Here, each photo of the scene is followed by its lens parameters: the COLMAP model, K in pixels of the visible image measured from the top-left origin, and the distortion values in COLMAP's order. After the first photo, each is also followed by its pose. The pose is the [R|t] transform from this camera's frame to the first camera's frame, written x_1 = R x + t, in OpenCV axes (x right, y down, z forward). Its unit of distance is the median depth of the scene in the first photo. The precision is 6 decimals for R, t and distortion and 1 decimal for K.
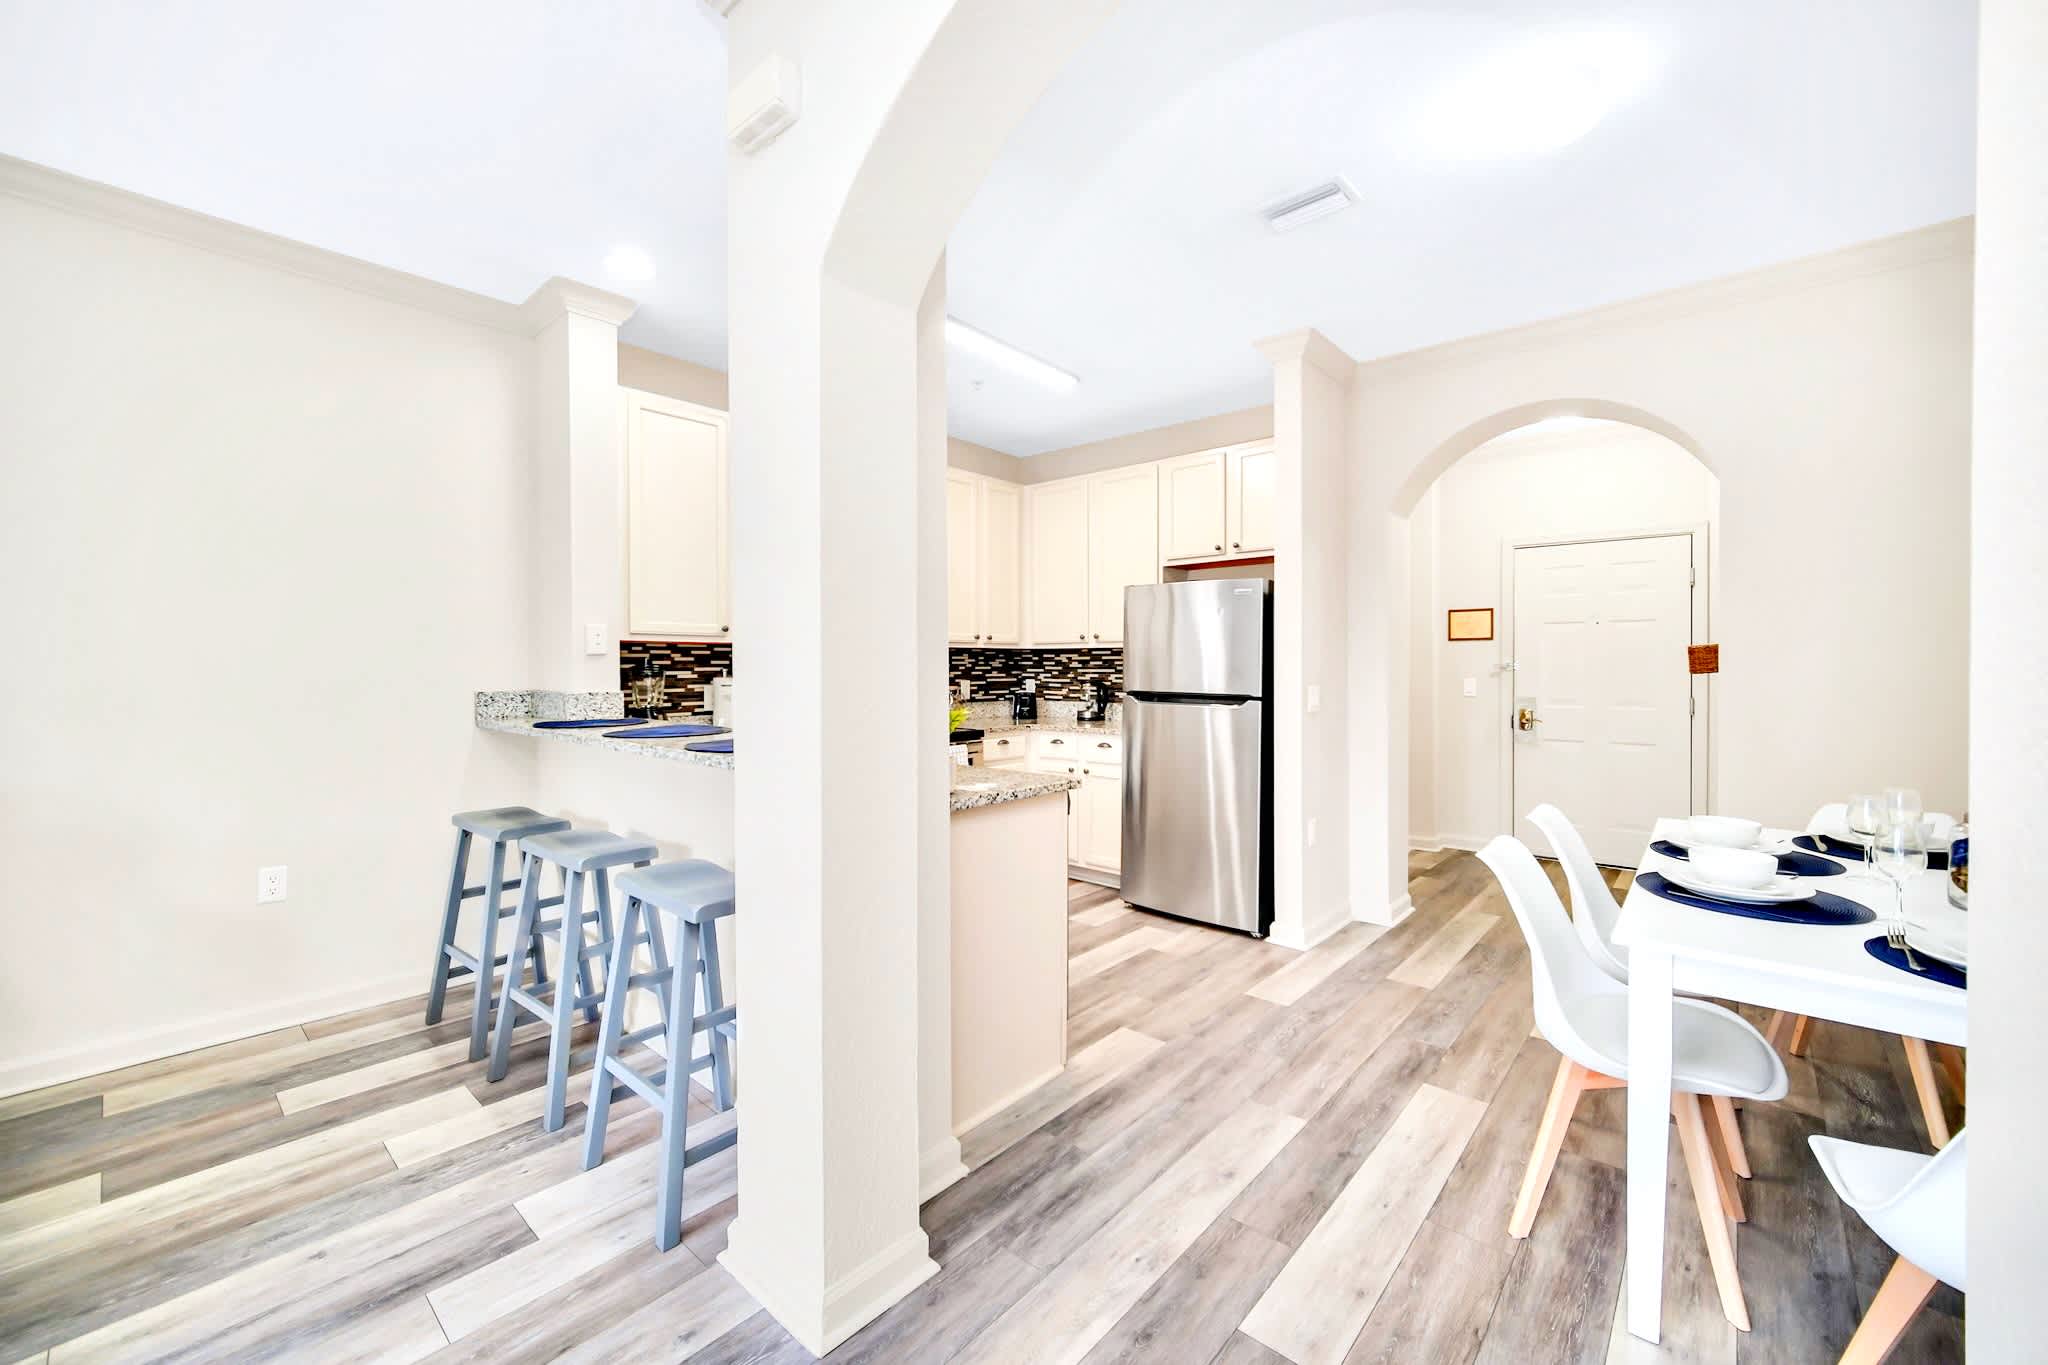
lens RADIAL K [[795.9, 0, 1017.3], [0, 795.9, 675.3], [0, 0, 1]] dist [-0.001121, 0.000116]
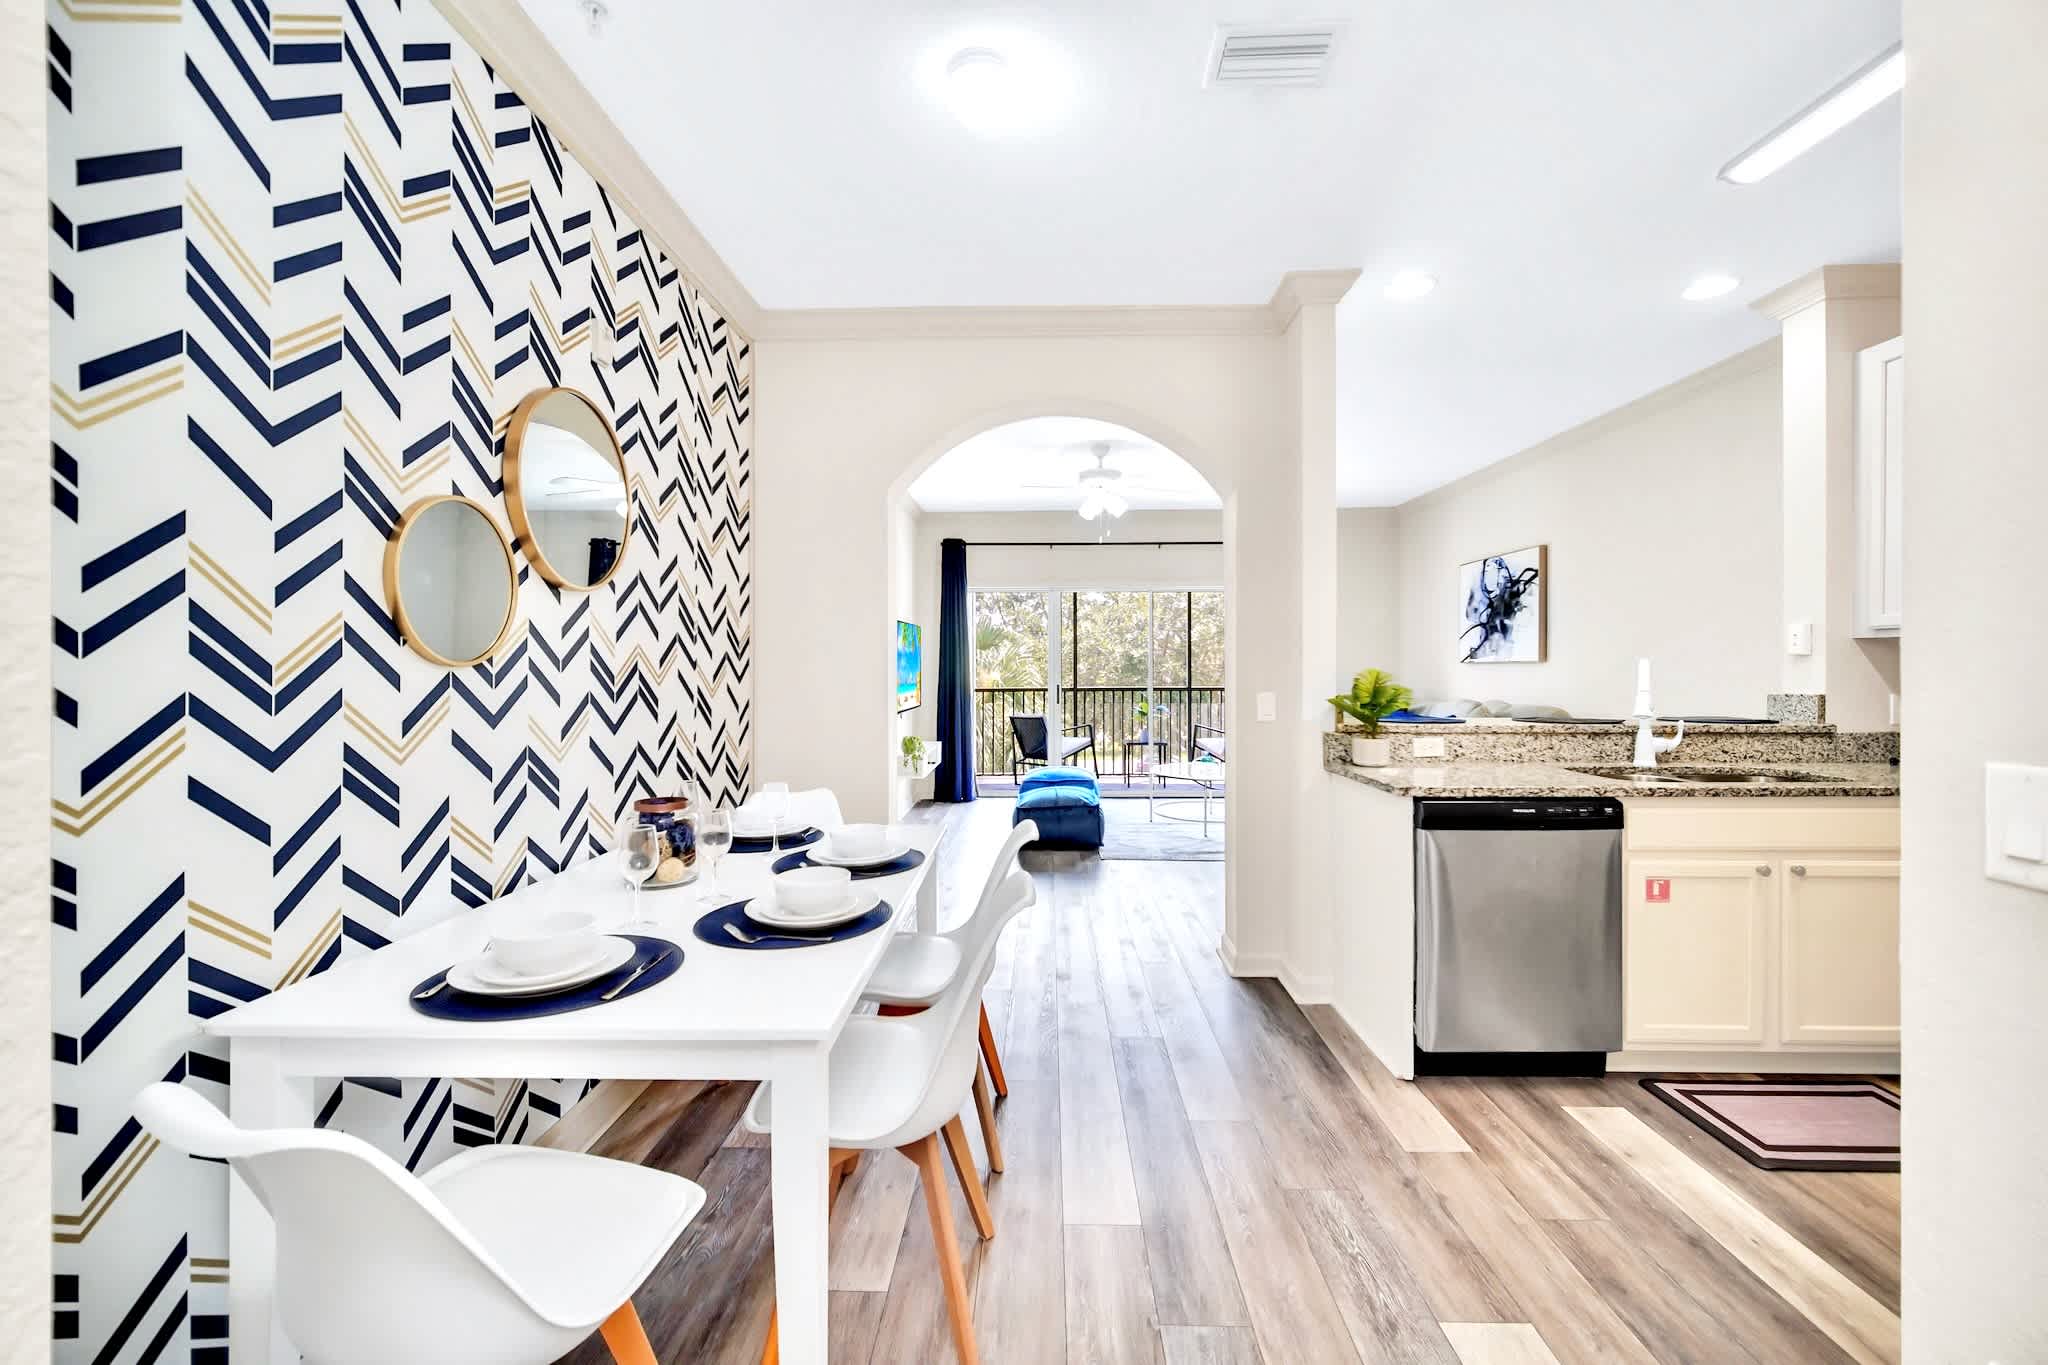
lens RADIAL K [[814.7, 0, 1025.7], [0, 814.7, 670.9], [0, 0, 1]] dist [-0.021326, -0.000016]
pose [[-0.760657, 0.005863, -0.649127, 0.689988], [-0.003709, 0.999904, 0.013378, -0.013423], [0.649143, 0.012584, -0.760562, 0.948436]]
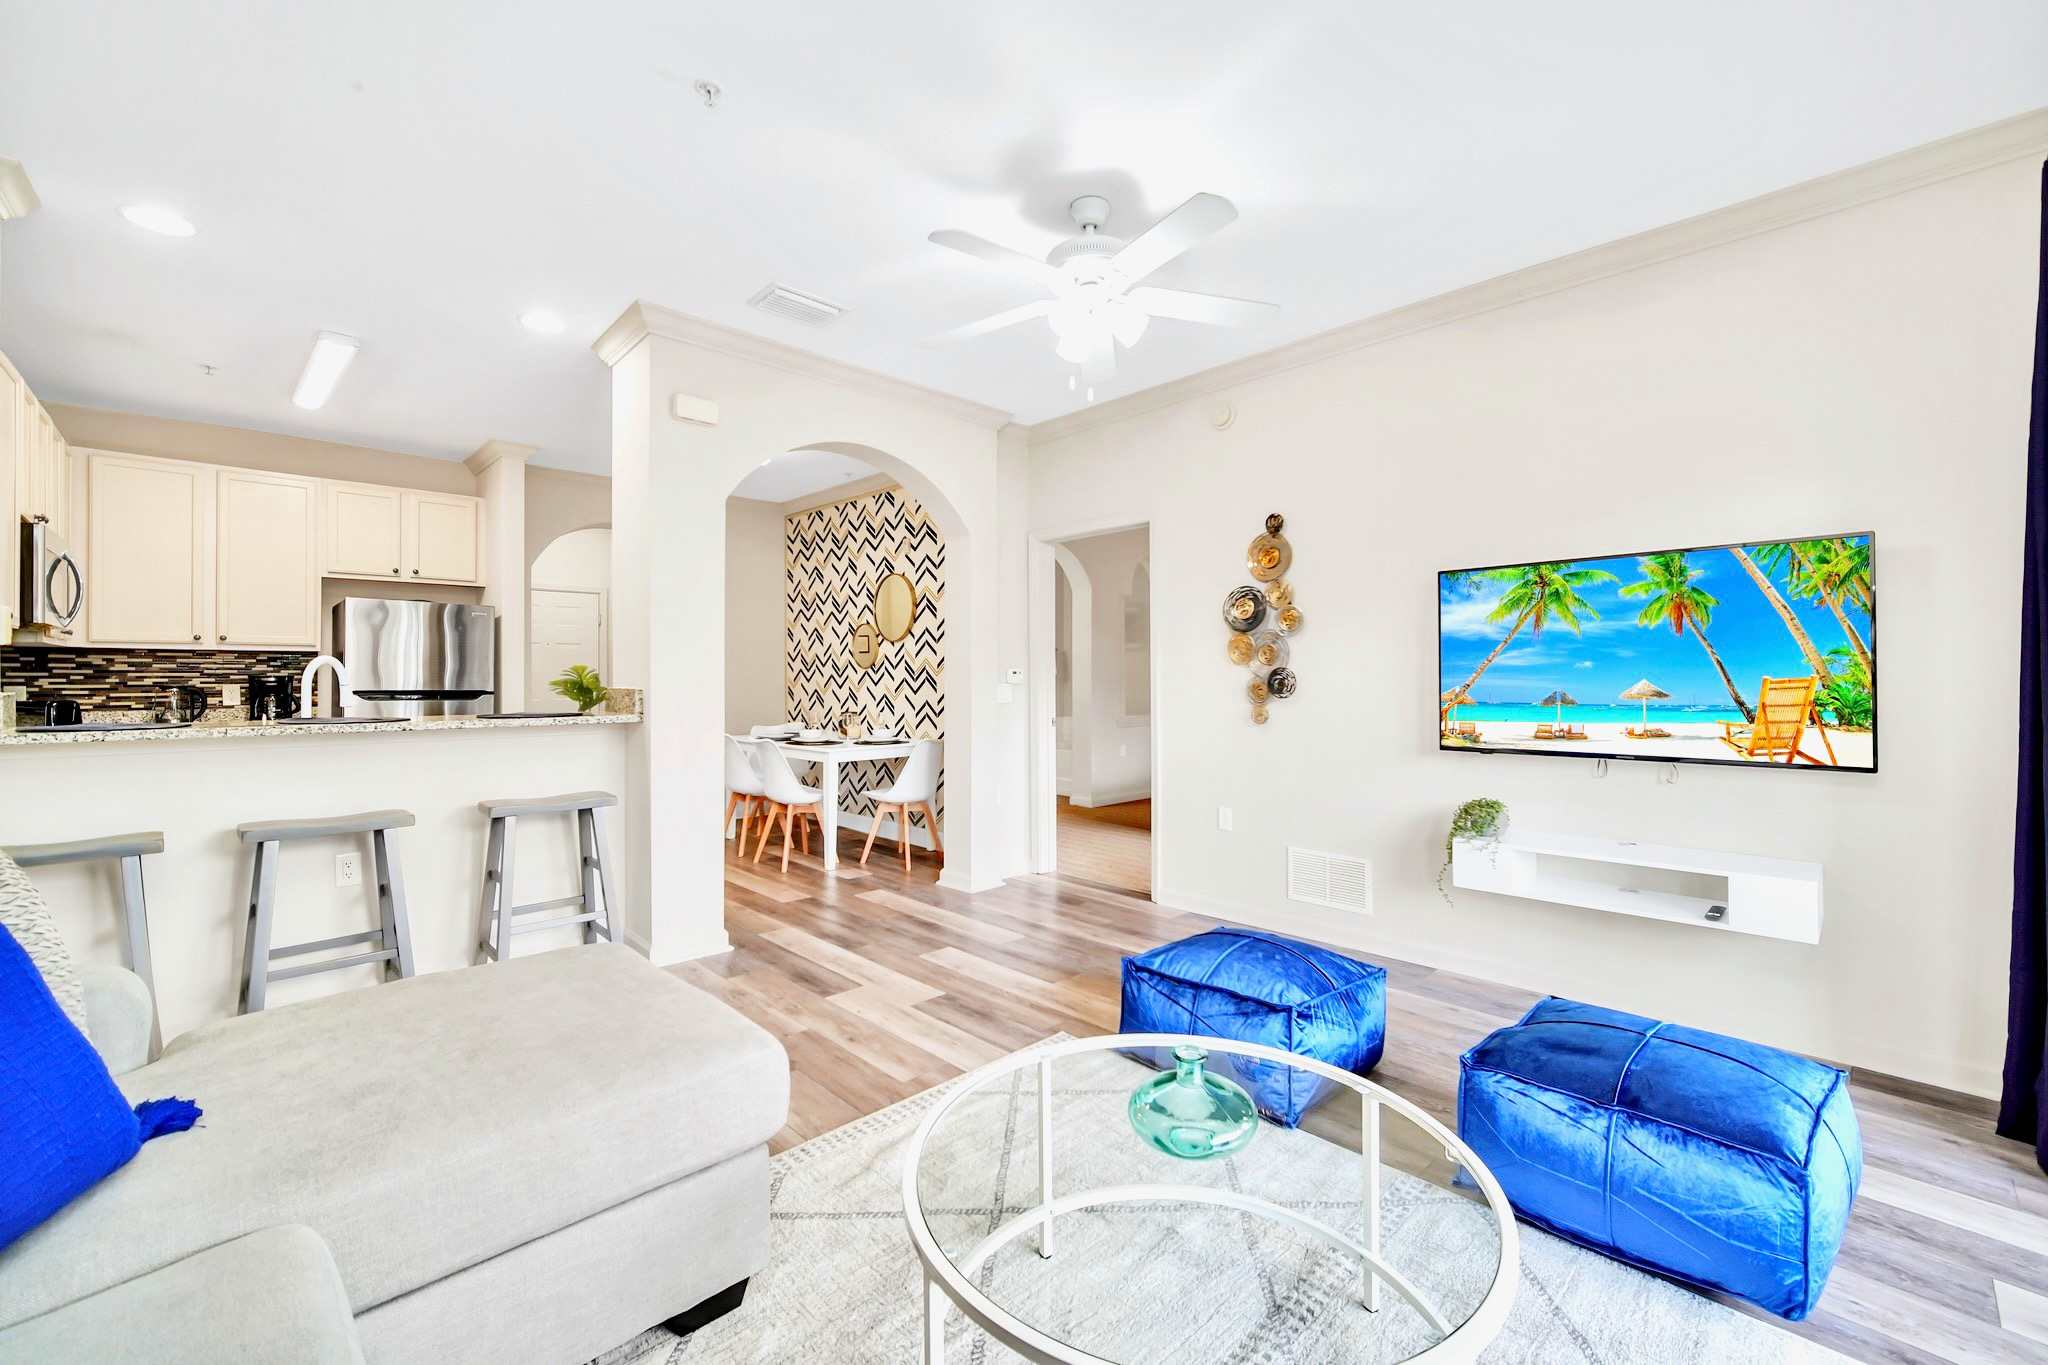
lens RADIAL K [[829.6, 0, 1011.0], [0, 829.6, 667.4], [0, 0, 1]] dist [-0.001984, -0.000242]
pose [[0.096360, 0.015003, 0.995233, -1.012177], [0.013936, 0.999768, -0.016421, 0.020181], [-0.995249, 0.015452, 0.096128, -0.040654]]
